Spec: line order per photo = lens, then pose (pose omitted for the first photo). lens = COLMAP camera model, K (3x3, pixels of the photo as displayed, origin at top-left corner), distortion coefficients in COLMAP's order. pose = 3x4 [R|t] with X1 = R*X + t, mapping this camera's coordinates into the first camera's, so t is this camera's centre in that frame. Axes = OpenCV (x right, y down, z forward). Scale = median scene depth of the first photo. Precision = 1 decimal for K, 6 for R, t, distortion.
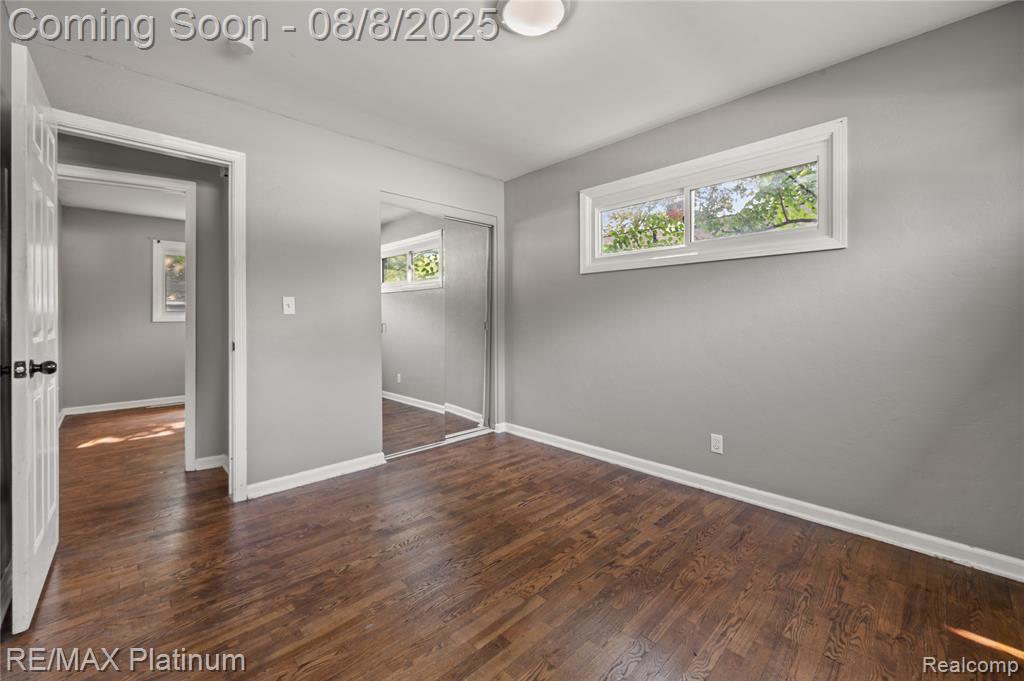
lens RADIAL K [[413.0, 0, 511.1], [0, 413.0, 320.0], [0, 0, 1]] dist [-0.000060, 0.000119]
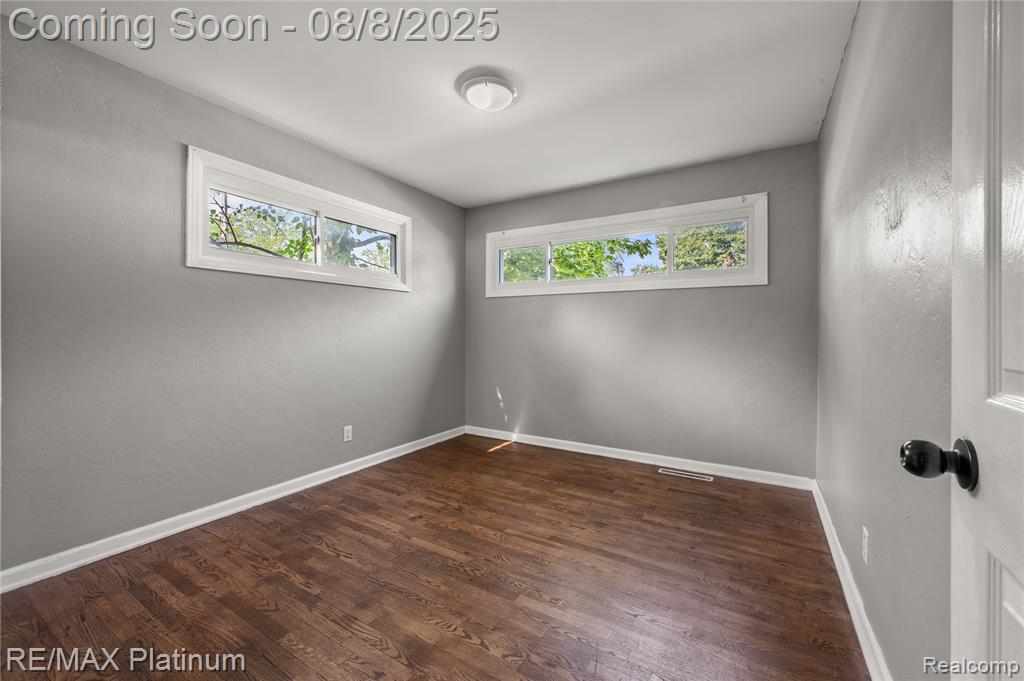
lens RADIAL K [[413.0, 0, 511.3], [0, 413.0, 333.4], [0, 0, 1]] dist [-0.000060, 0.000119]
pose [[-0.265409, -0.003609, 0.964129, -0.910532], [0.001670, 0.999990, 0.004203, -0.002734], [-0.964135, 0.002725, -0.265400, 0.958023]]
